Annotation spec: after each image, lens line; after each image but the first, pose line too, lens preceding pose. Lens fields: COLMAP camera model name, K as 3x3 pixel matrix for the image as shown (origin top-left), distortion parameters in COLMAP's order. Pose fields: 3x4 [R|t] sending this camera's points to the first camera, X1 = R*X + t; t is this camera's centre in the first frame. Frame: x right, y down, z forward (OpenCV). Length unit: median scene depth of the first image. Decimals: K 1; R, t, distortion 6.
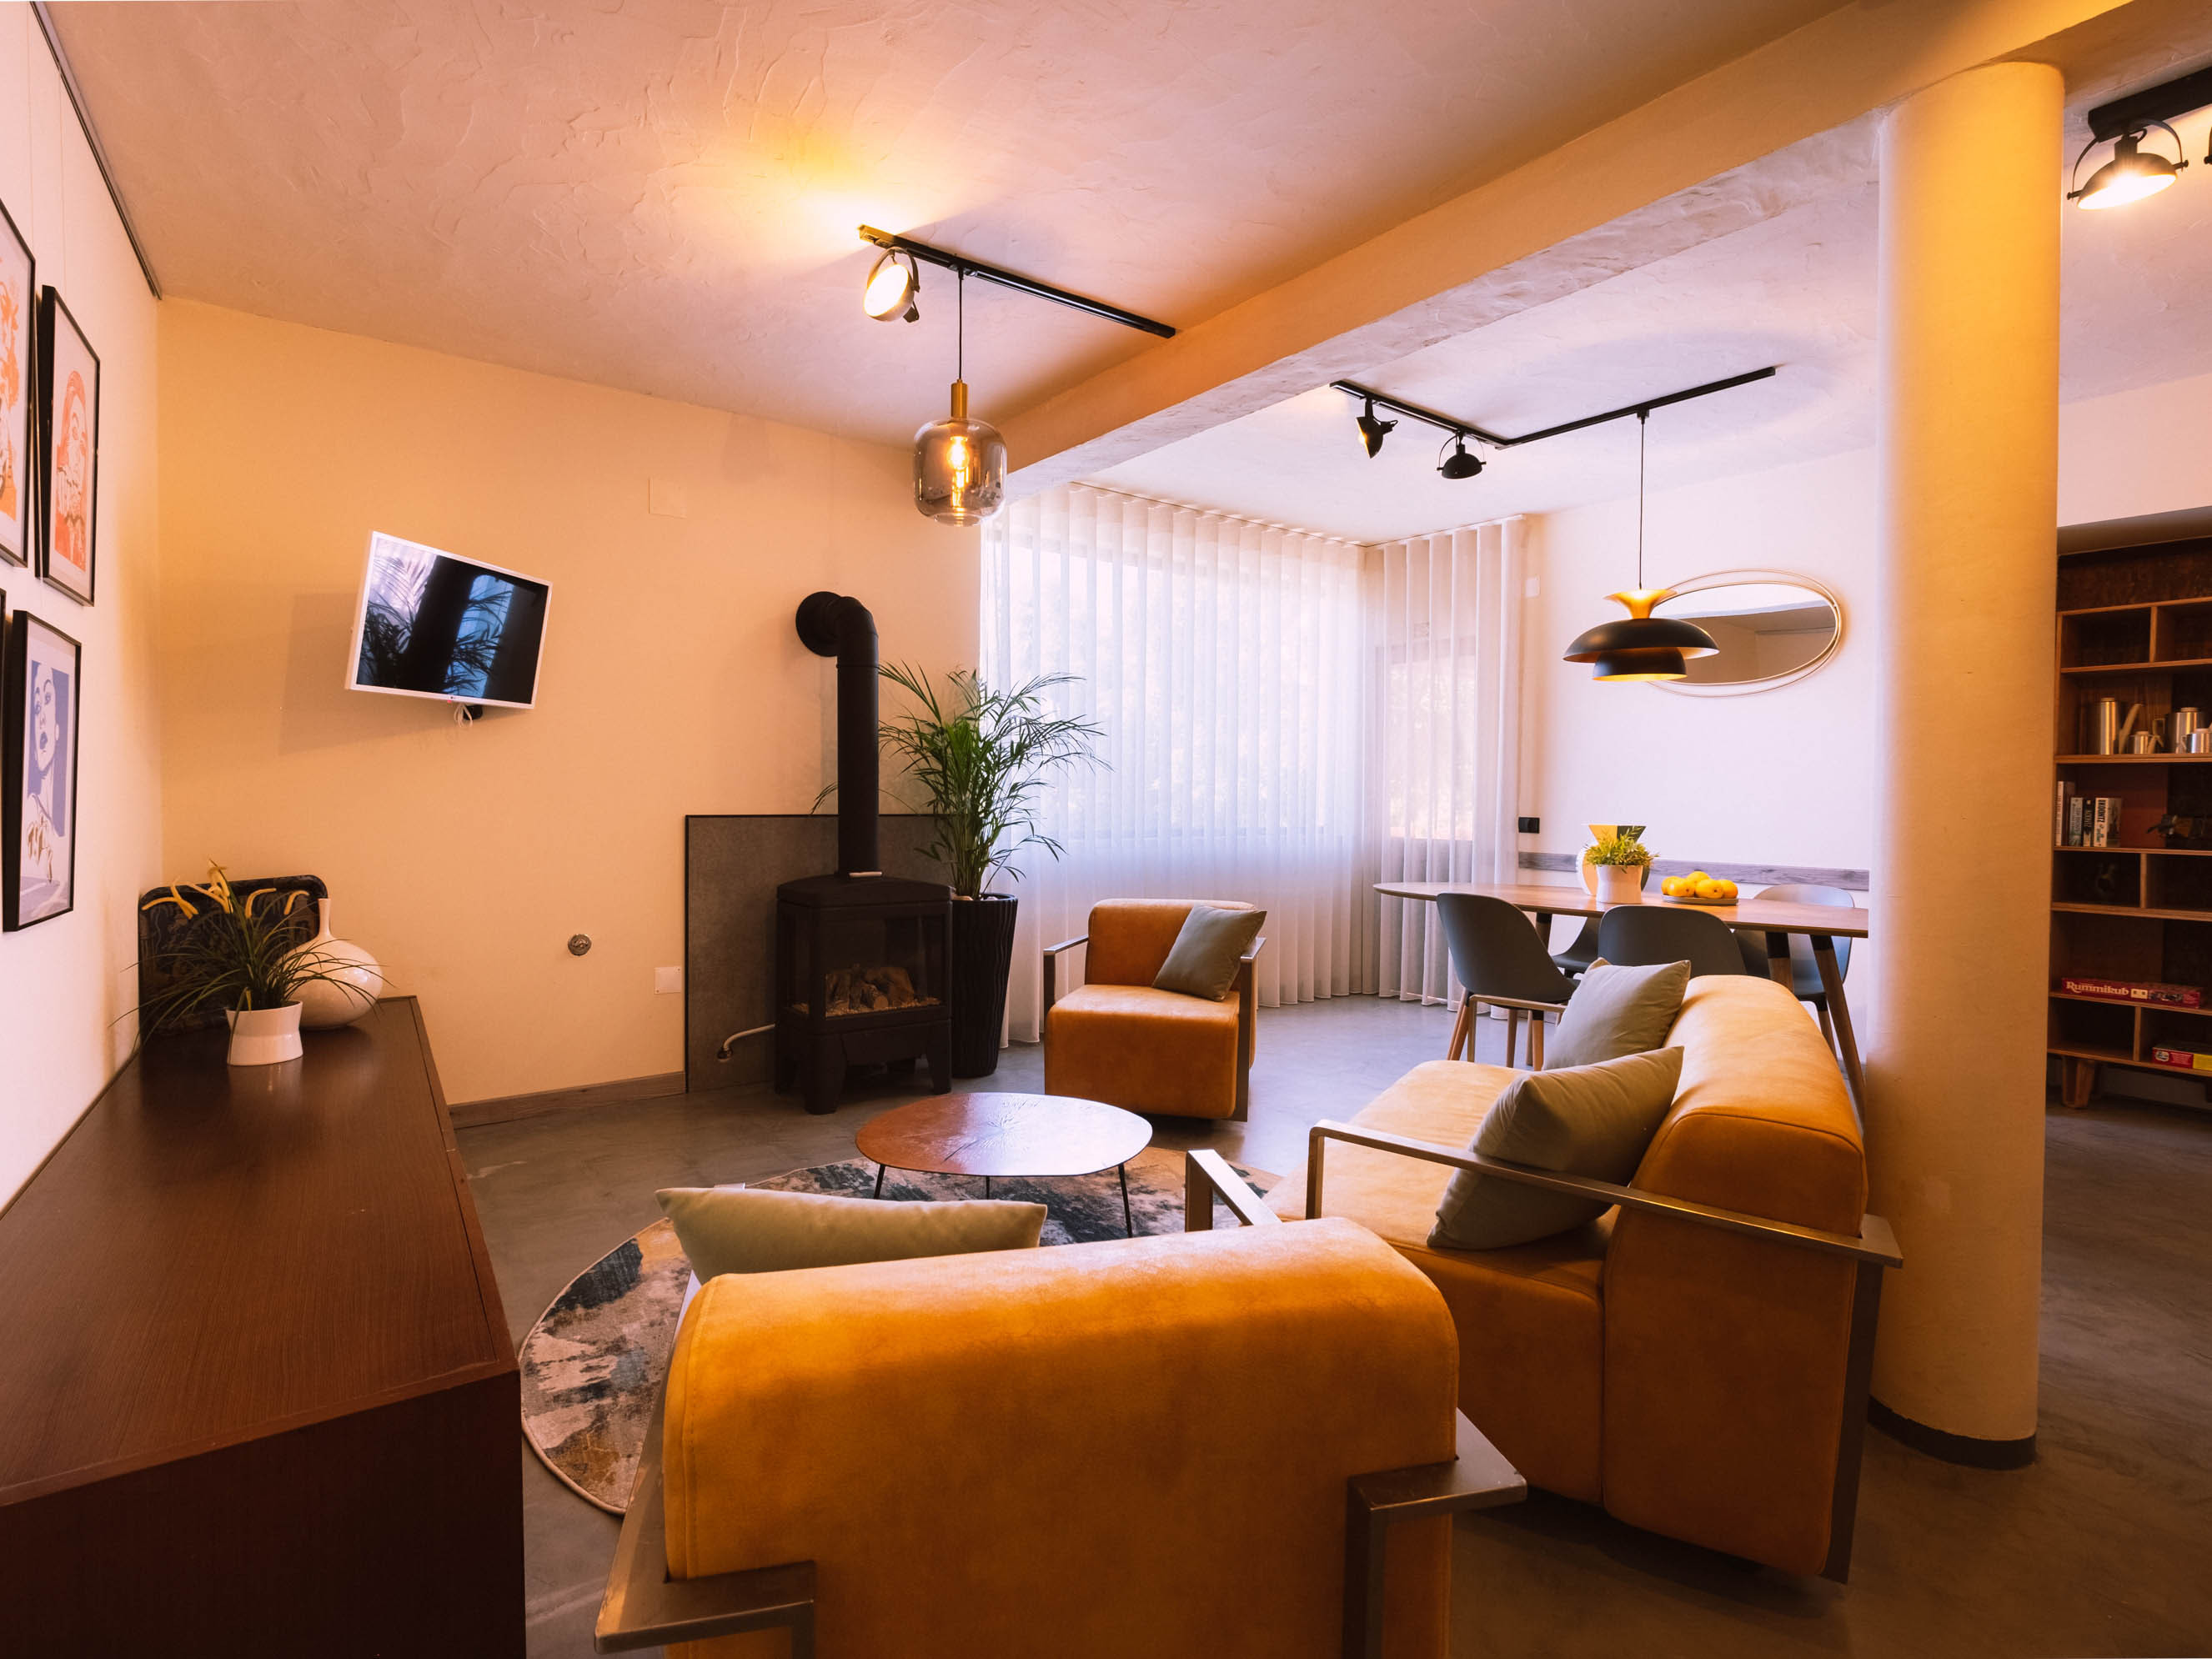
lens RADIAL K [[1084.5, 0, 1106.0], [0, 1084.5, 829.5], [0, 0, 1]] dist [-0.001741, -0.000023]
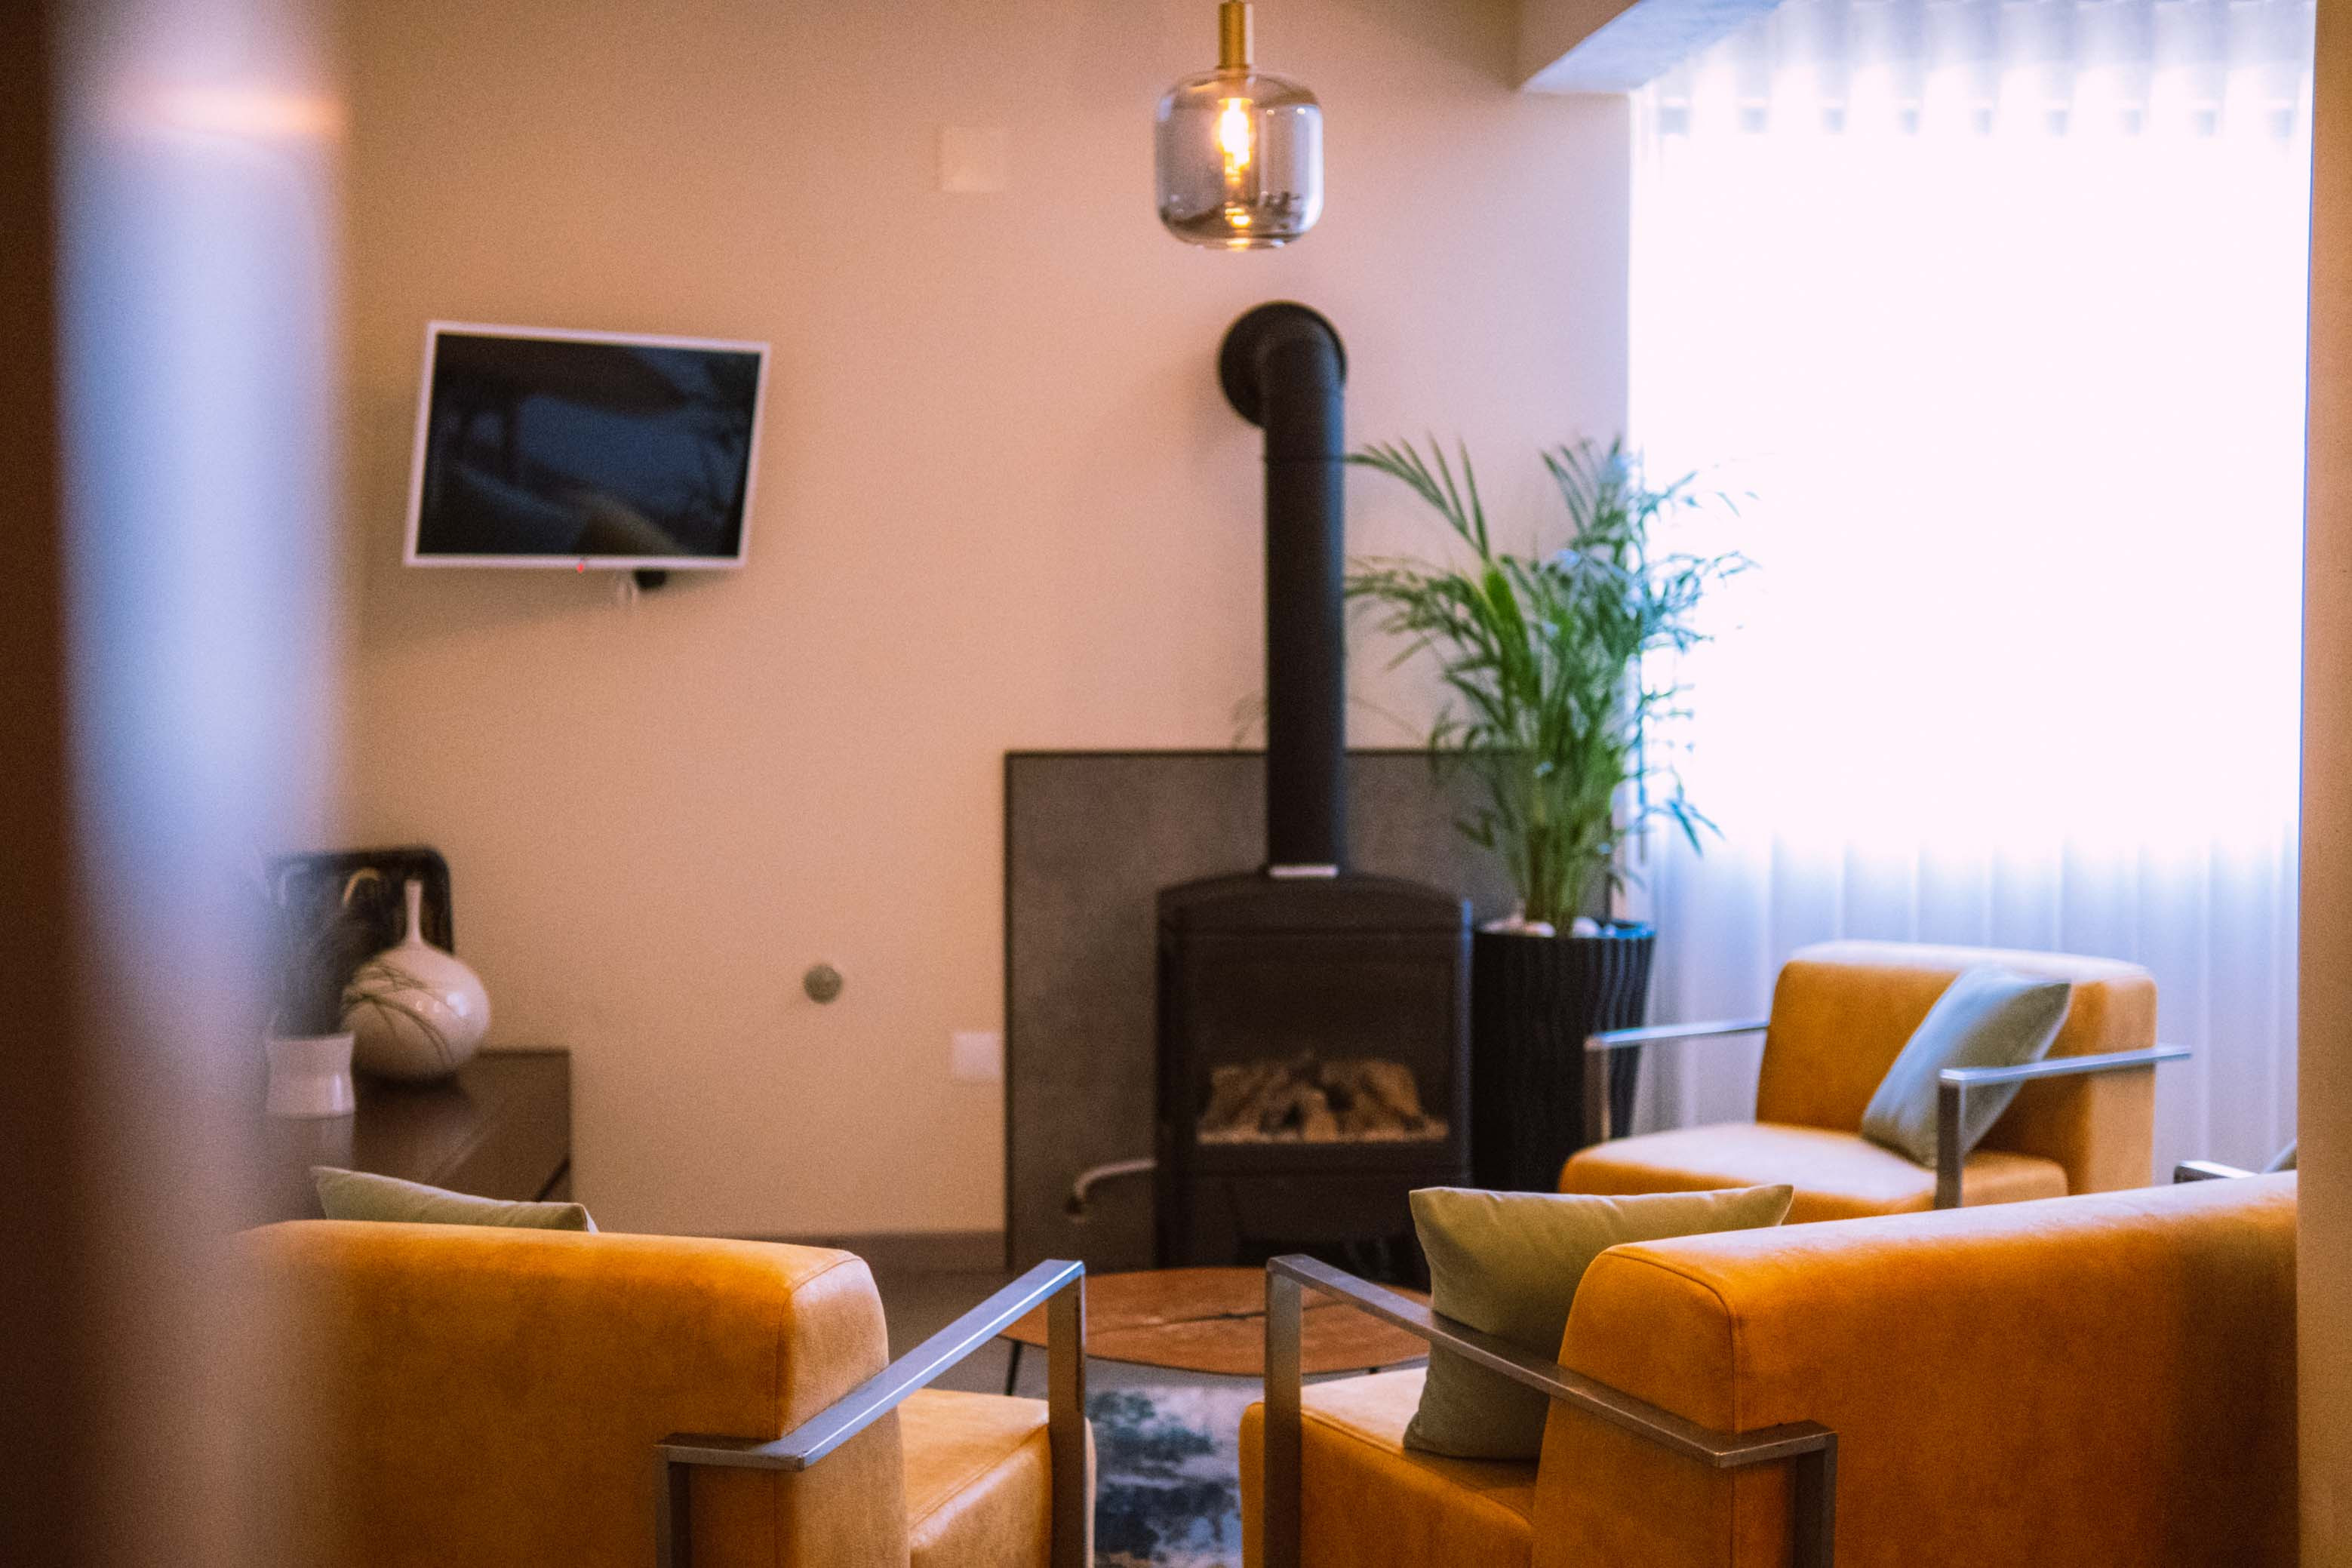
lens RADIAL K [[3311.8, 0, 1176.0], [0, 3311.8, 784.0], [0, 0, 1]] dist [0.064777, -0.001041]
pose [[0.856077, 0.015398, -0.516619, 0.525216], [-0.007287, 0.999816, 0.017724, -0.026639], [0.516797, -0.011409, 0.856032, -0.353241]]
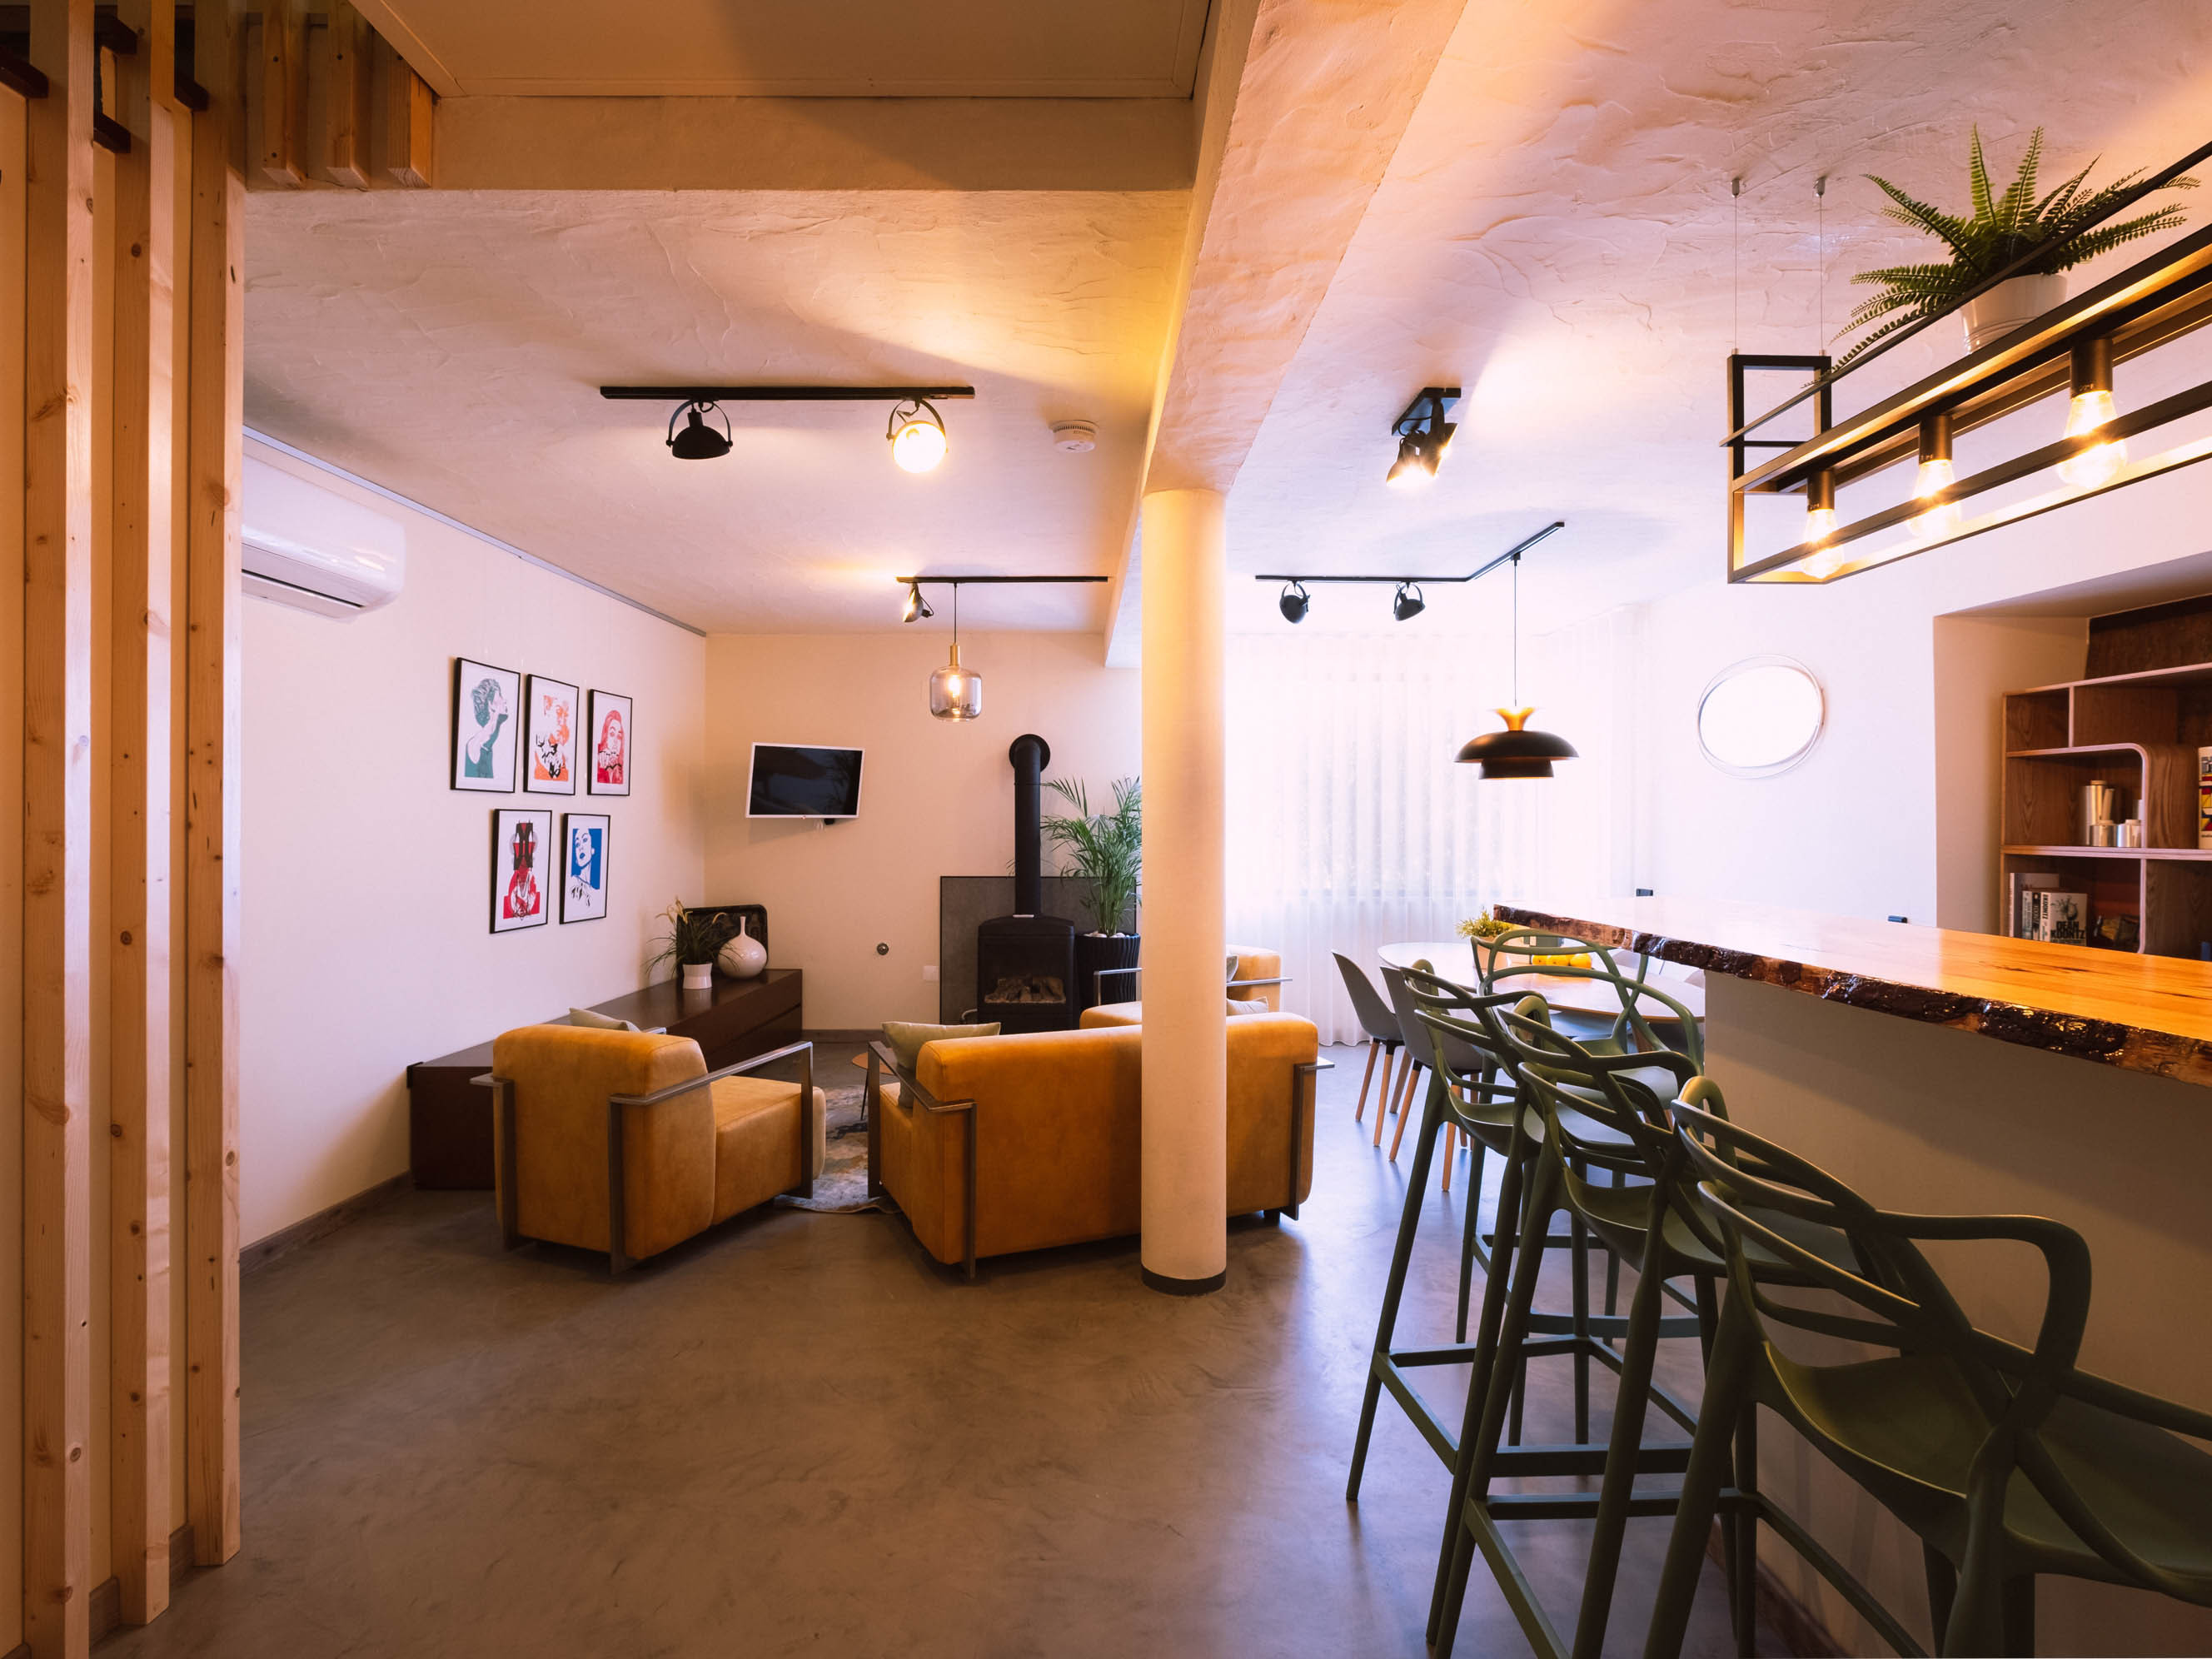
lens RADIAL K [[1084.6, 0, 1106.0], [0, 1084.6, 829.5], [0, 0, 1]] dist [-0.001741, -0.000023]
pose [[0.808014, -0.002952, -0.589156, 0.805645], [-0.015675, 0.999526, -0.026506, -0.044794], [0.588955, 0.030652, 0.807584, -0.210187]]
